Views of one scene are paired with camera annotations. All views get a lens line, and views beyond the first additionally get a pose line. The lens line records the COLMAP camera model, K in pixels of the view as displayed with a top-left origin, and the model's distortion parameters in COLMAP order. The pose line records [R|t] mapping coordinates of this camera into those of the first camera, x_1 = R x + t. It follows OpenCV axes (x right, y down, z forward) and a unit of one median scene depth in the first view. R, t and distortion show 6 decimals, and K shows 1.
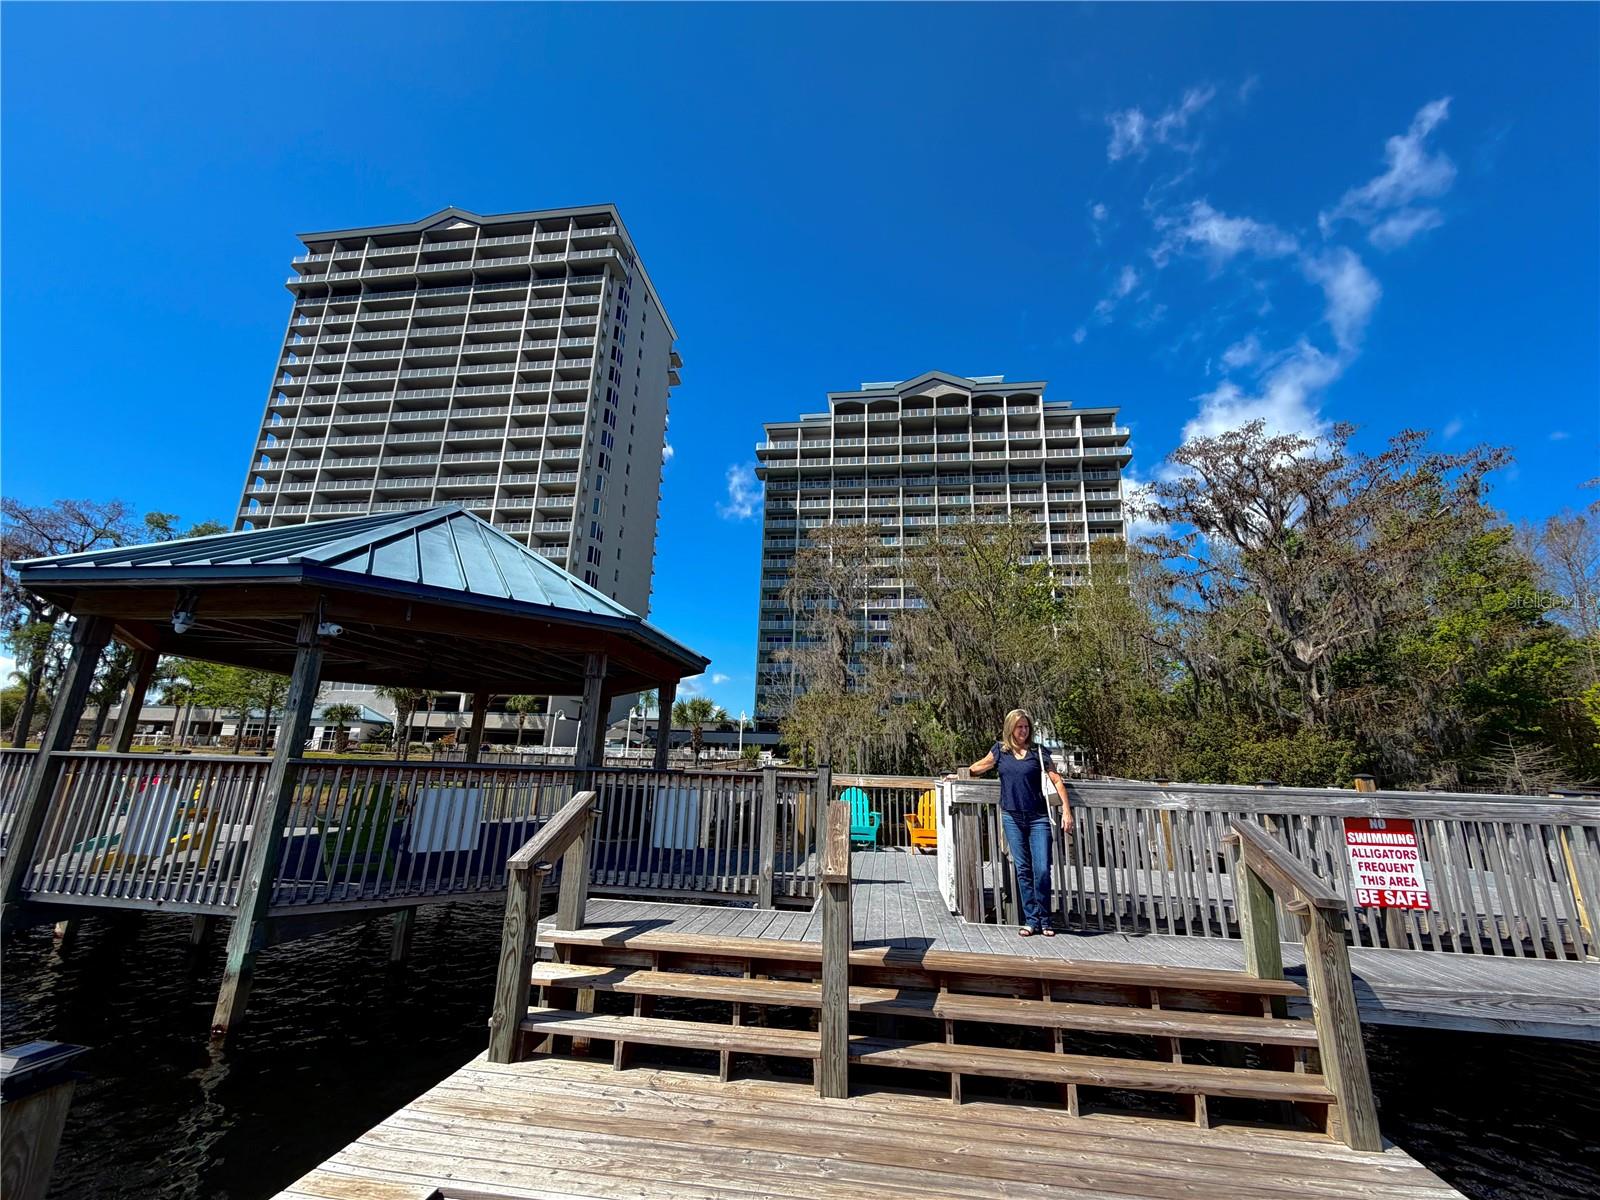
lens RADIAL K [[637.7, 0, 799.9], [0, 637.7, 597.8], [0, 0, 1]] dist [-0.001454, -0.000158]
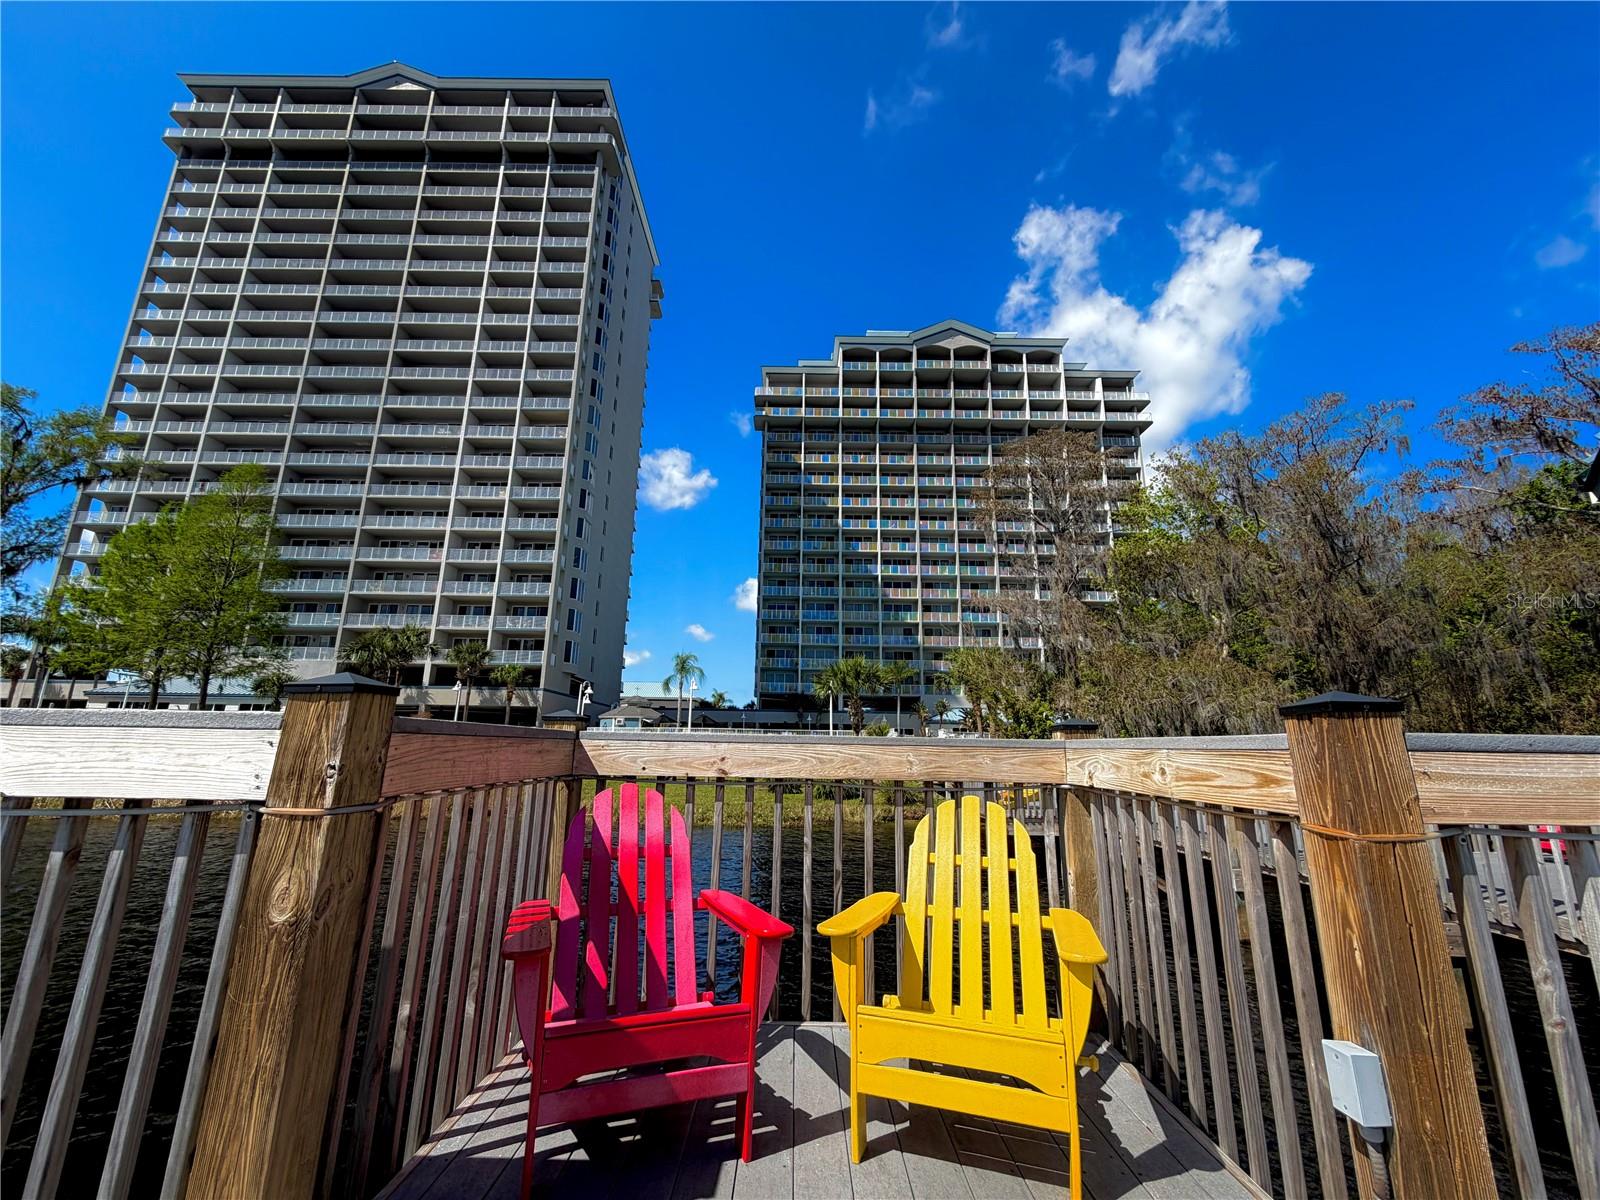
lens RADIAL K [[637.7, 0, 800.9], [0, 637.7, 598.5], [0, 0, 1]] dist [-0.001454, -0.000158]
pose [[0.990405, 0.017766, 0.137050, -0.128260], [-0.022055, 0.999311, 0.029843, 0.025380], [-0.136426, -0.032579, 0.990114, 0.105129]]
